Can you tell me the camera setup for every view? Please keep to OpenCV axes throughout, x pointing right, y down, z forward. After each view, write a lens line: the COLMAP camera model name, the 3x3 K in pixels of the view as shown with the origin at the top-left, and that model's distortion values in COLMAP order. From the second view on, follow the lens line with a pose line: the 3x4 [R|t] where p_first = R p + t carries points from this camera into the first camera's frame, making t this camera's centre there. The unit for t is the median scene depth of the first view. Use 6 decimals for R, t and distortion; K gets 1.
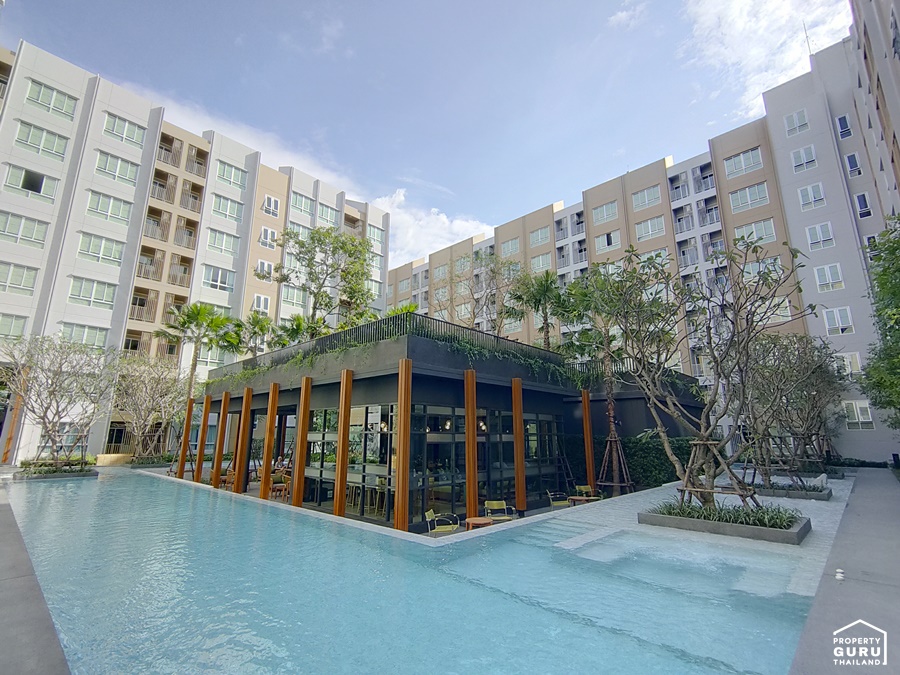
lens RADIAL K [[426.3, 0, 448.9], [0, 426.3, 337.9], [0, 0, 1]] dist [0.005218, 0.000852]
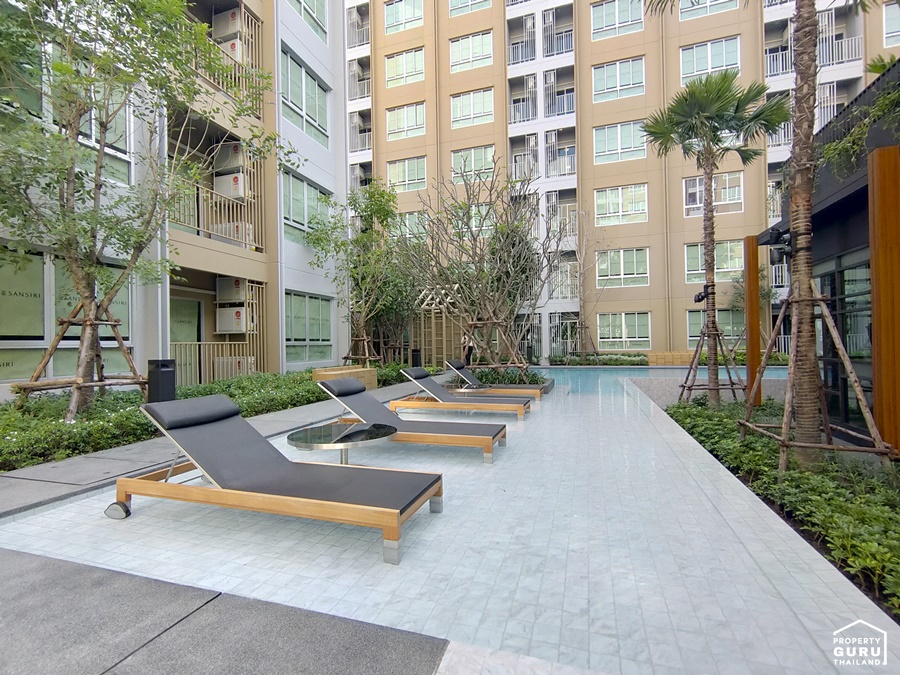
lens RADIAL K [[426.3, 0, 449.8], [0, 426.3, 340.9], [0, 0, 1]] dist [0.005218, 0.000852]
pose [[0.905756, -0.020174, 0.423320, 0.187616], [-0.070604, 0.977724, 0.197664, -0.054214], [-0.417878, -0.208923, 0.884155, 0.431129]]
